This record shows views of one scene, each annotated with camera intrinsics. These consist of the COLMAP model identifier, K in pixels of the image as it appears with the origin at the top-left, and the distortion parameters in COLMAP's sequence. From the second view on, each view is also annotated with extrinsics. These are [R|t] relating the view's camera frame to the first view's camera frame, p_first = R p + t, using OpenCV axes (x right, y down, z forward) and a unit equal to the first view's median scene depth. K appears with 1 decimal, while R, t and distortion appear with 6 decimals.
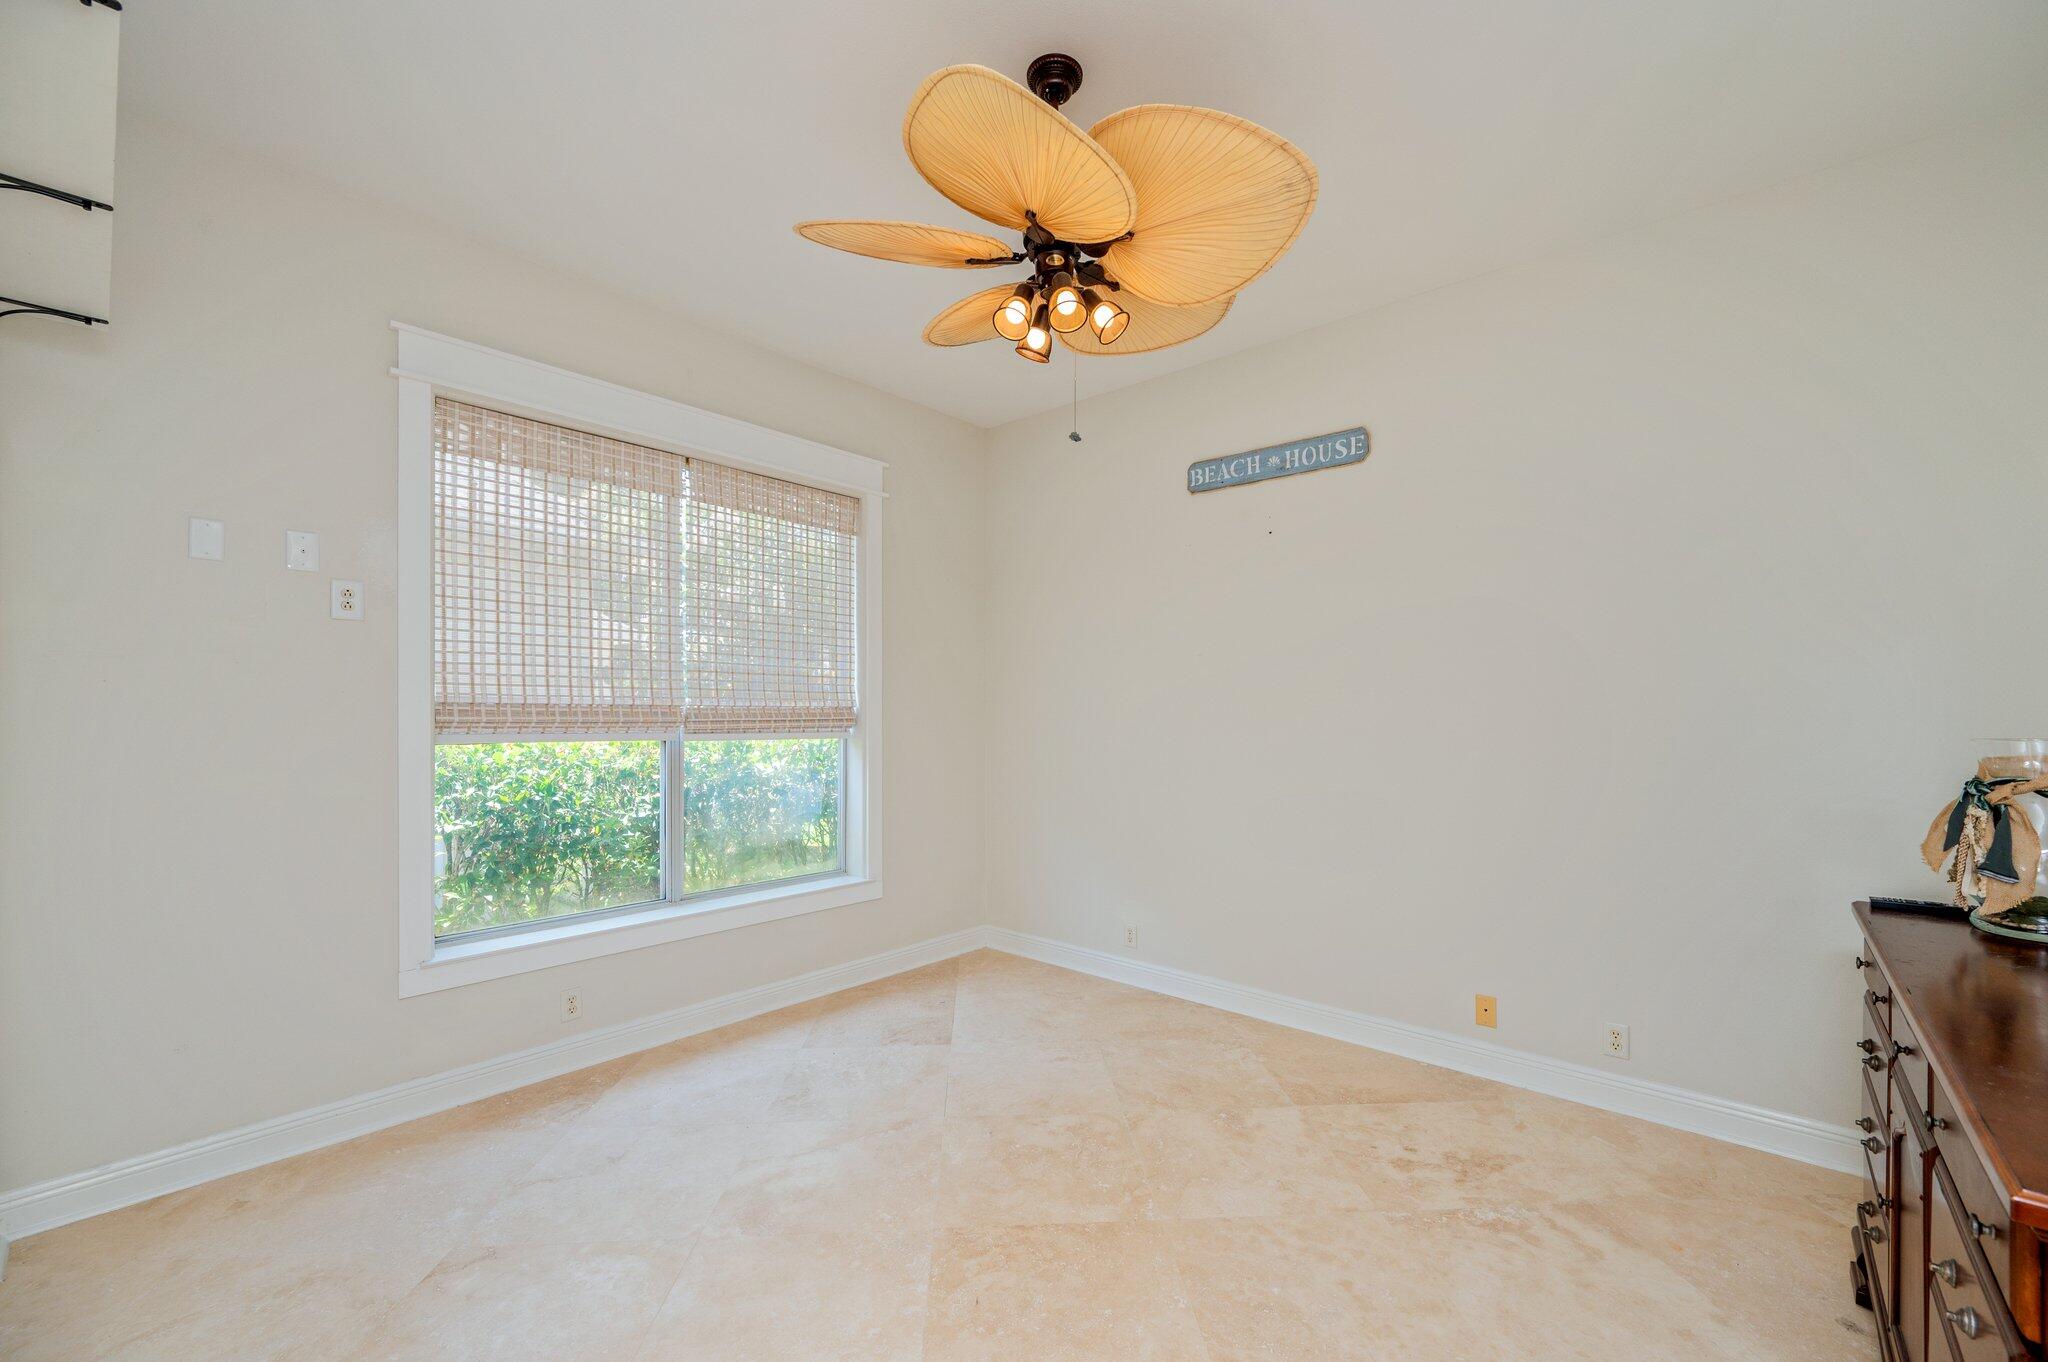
lens RADIAL K [[828.1, 0, 1032.1], [0, 828.1, 722.6], [0, 0, 1]] dist [0.000481, 0.000028]
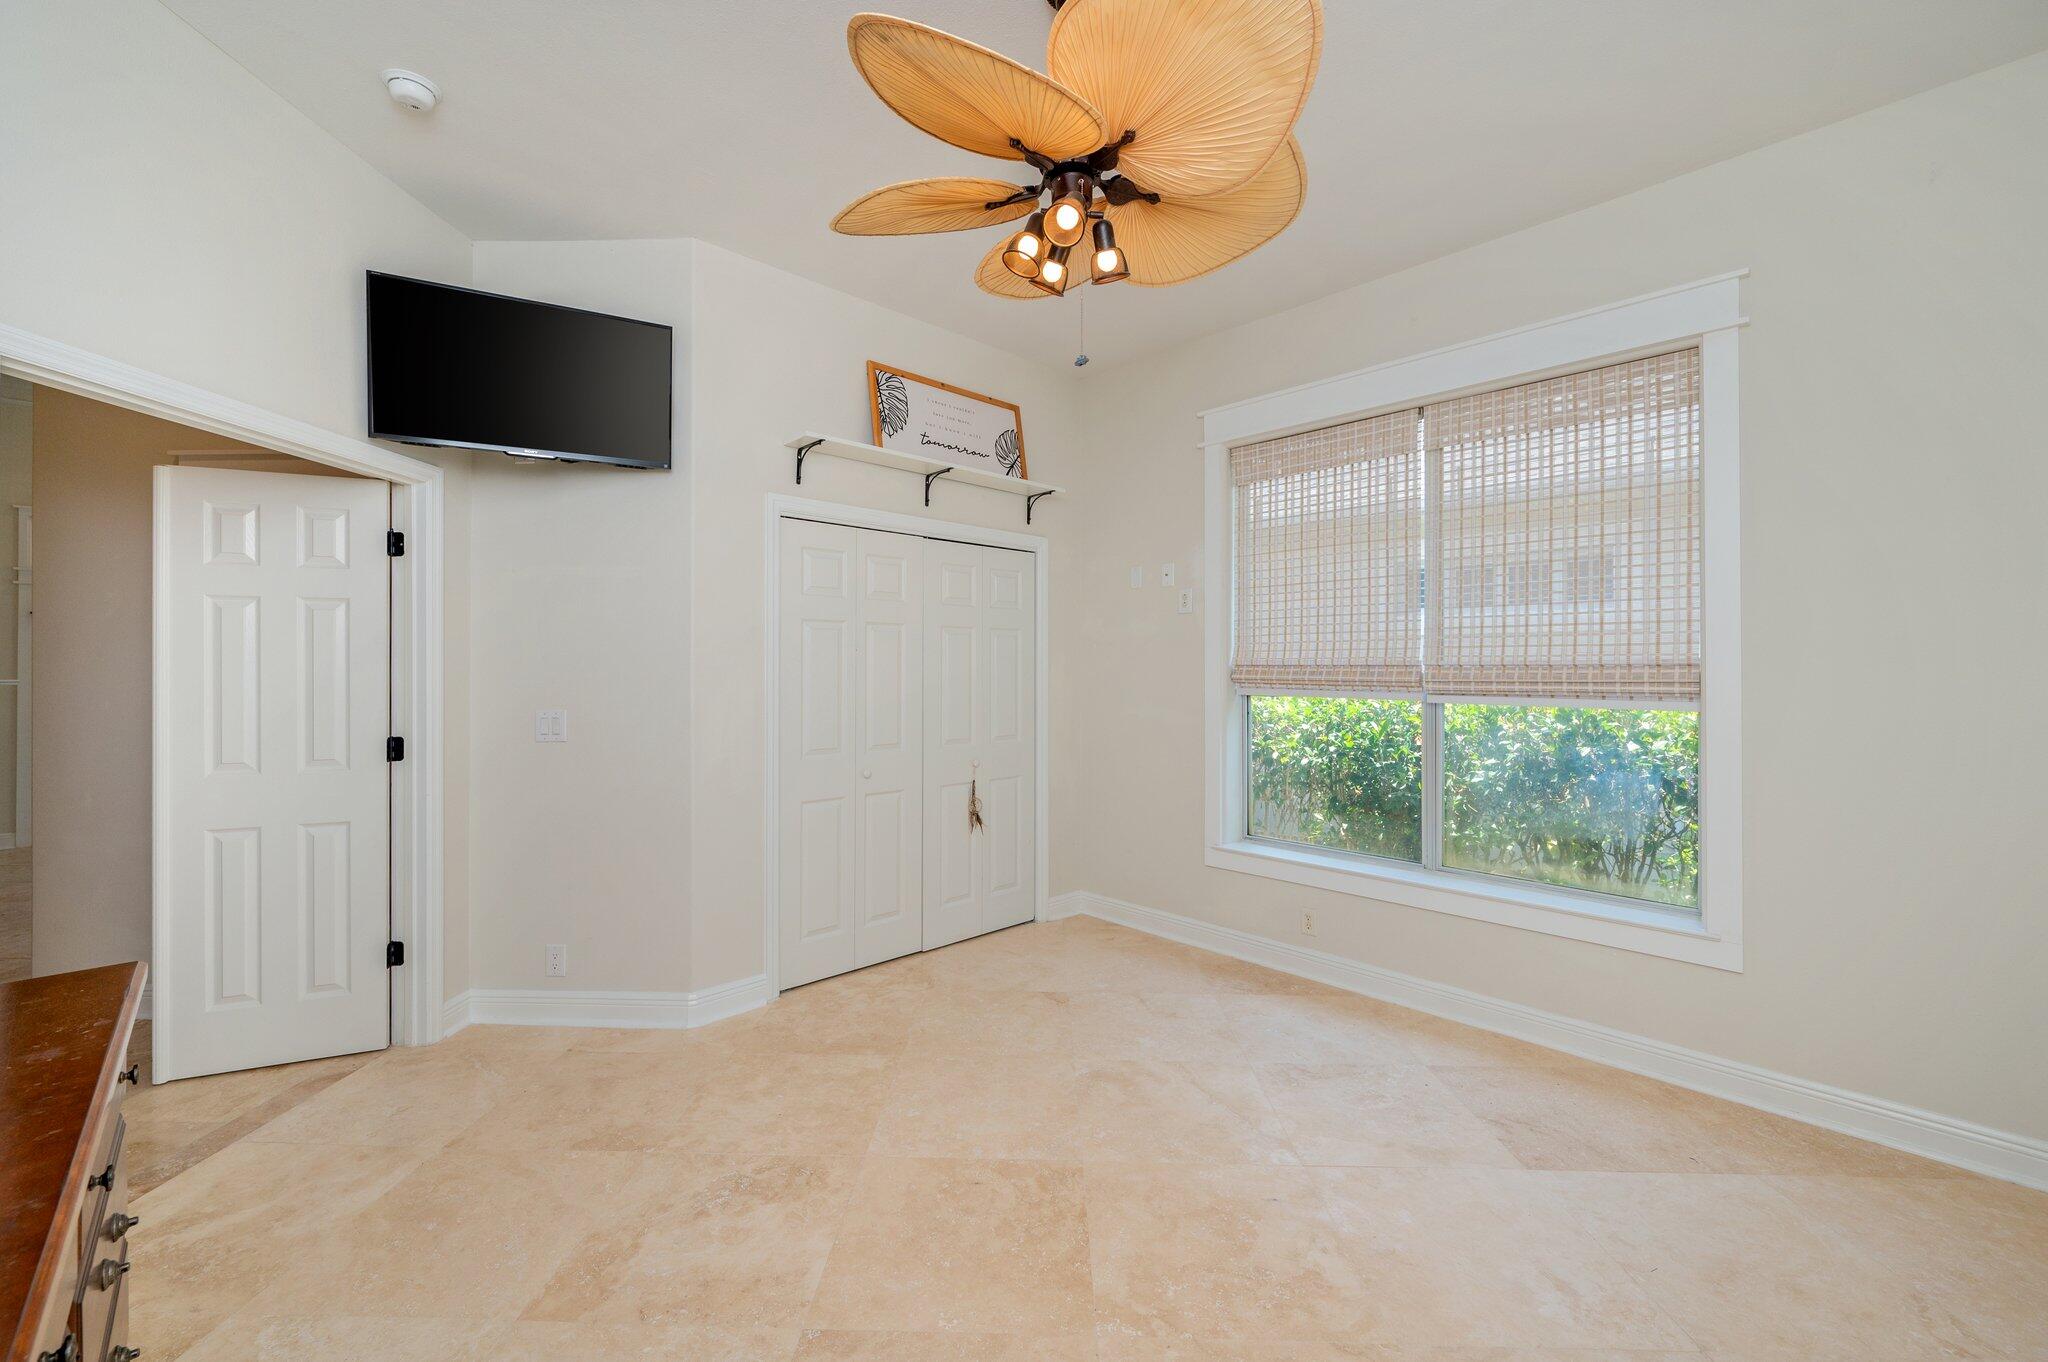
lens RADIAL K [[827.7, 0, 1024.0], [0, 827.7, 681.0], [0, 0, 1]] dist [-0.000683, -0.000112]
pose [[-0.085857, 0.011676, -0.996239, 0.773202], [-0.015649, 0.999792, 0.013066, -0.010915], [0.996185, 0.016712, -0.085656, 0.835251]]
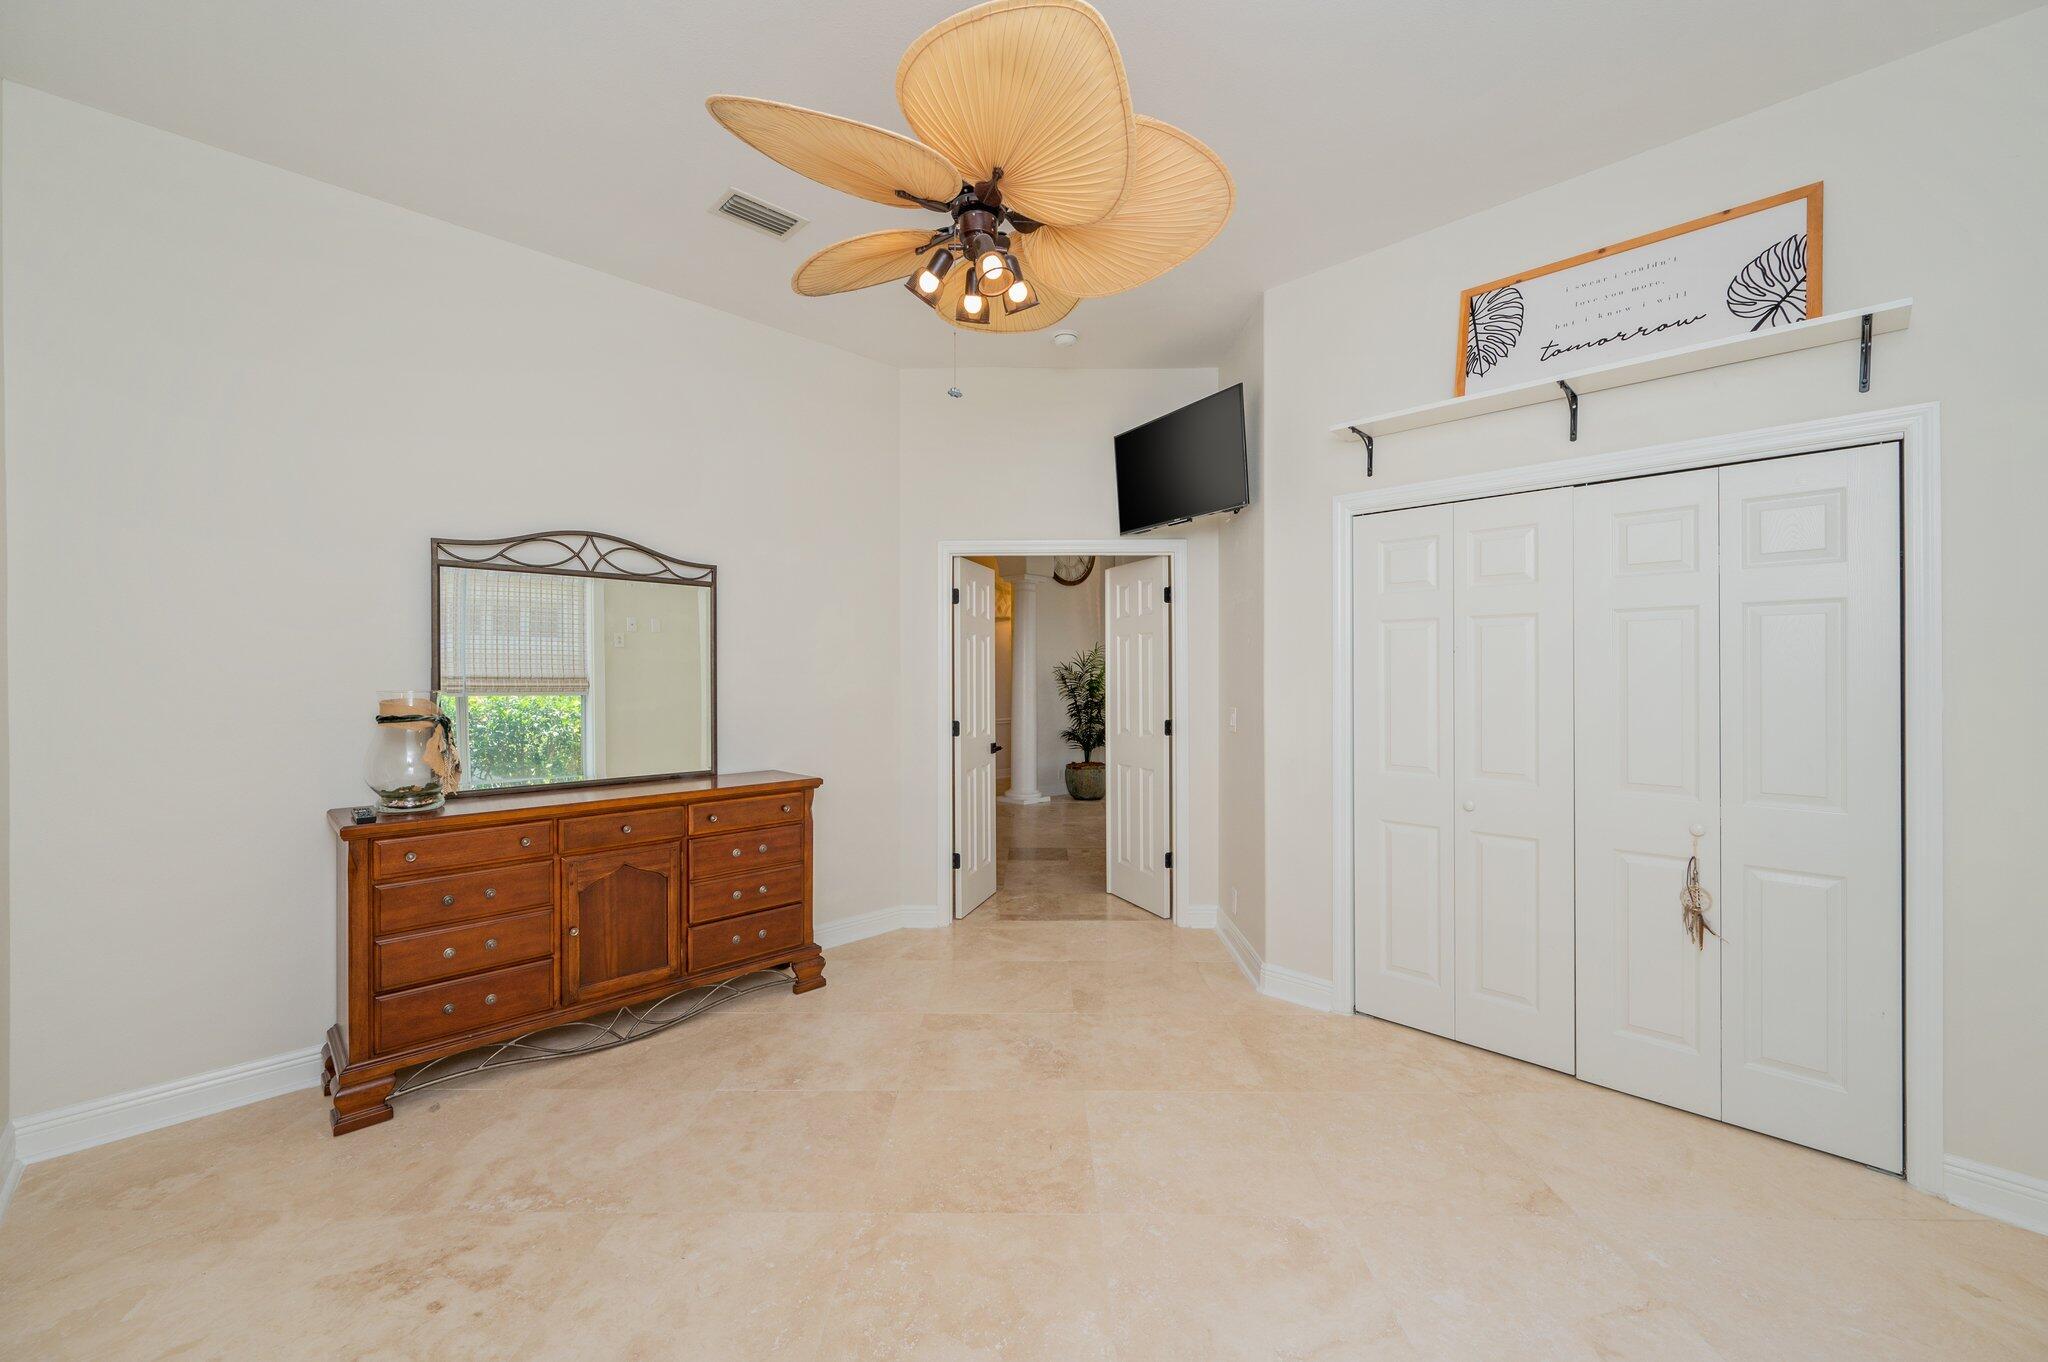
lens RADIAL K [[813.6, 0, 1021.9], [0, 813.6, 685.9], [0, 0, 1]] dist [-0.000169, -0.000119]
pose [[-0.997360, -0.002476, 0.072567, -0.079819], [-0.000556, 0.999650, 0.026465, -0.021600], [-0.072607, 0.026355, -0.997012, 1.602524]]
